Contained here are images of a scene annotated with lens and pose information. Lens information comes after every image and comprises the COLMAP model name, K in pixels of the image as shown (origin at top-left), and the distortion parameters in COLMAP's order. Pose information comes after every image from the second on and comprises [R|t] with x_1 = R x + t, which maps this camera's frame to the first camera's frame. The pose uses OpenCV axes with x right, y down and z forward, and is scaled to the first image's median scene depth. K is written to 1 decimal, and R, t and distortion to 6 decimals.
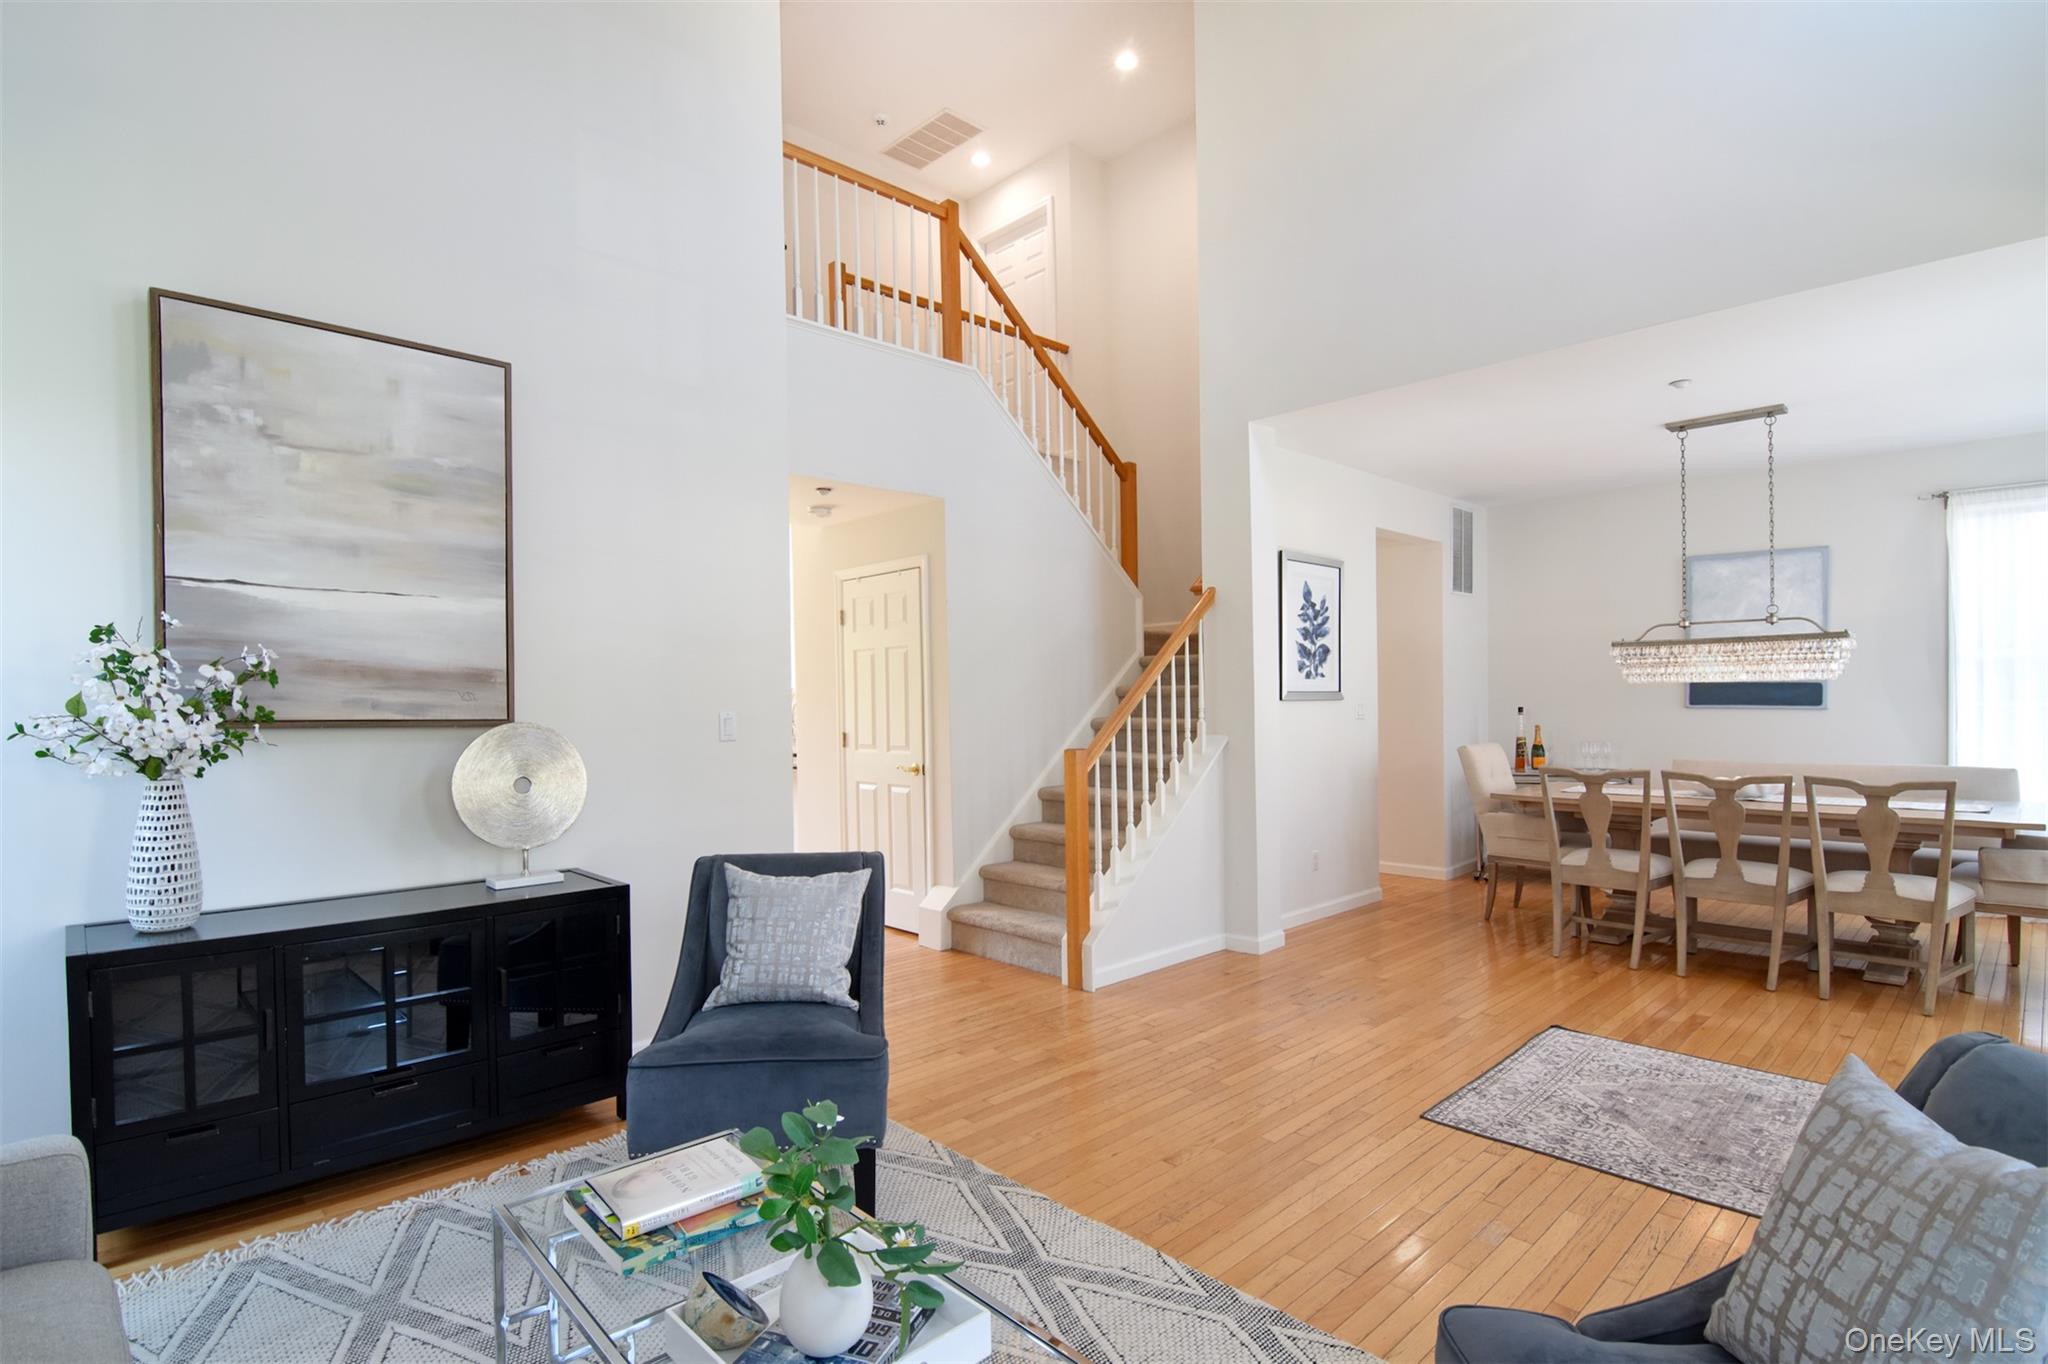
lens RADIAL K [[997.1, 0, 1024.0], [0, 997.1, 682.0], [0, 0, 1]] dist [-0.016051, -0.001351]
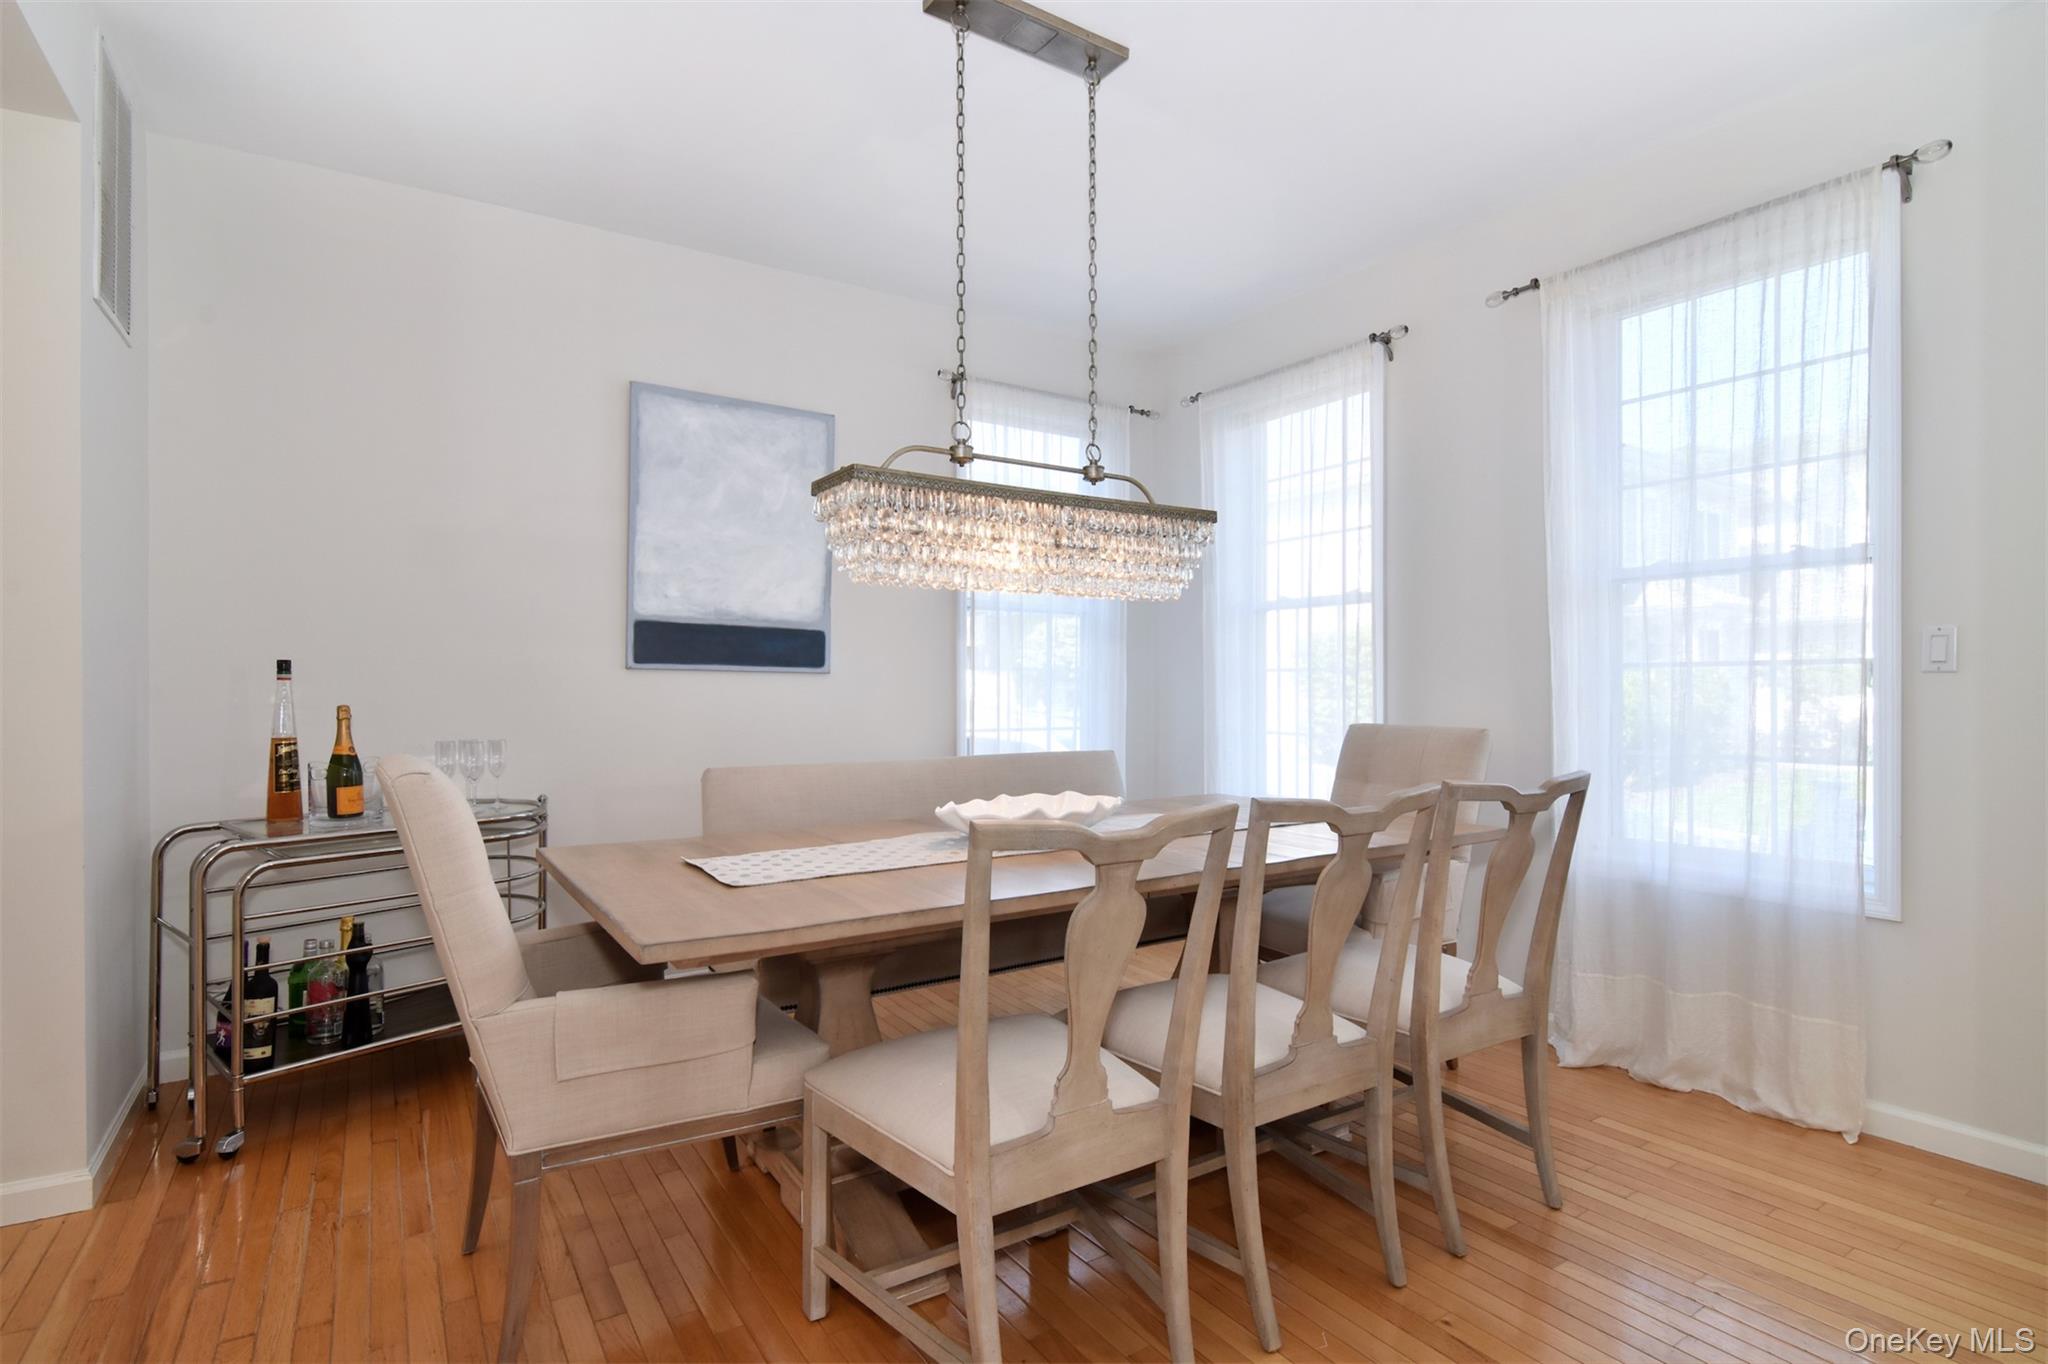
lens RADIAL K [[997.1, 0, 1024.0], [0, 997.1, 682.0], [0, 0, 1]] dist [-0.016051, -0.001351]
pose [[0.178752, 0.023656, 0.983610, 0.213628], [-0.013105, 0.999679, -0.021661, 0.045007], [-0.983807, -0.009018, 0.179005, 0.765812]]
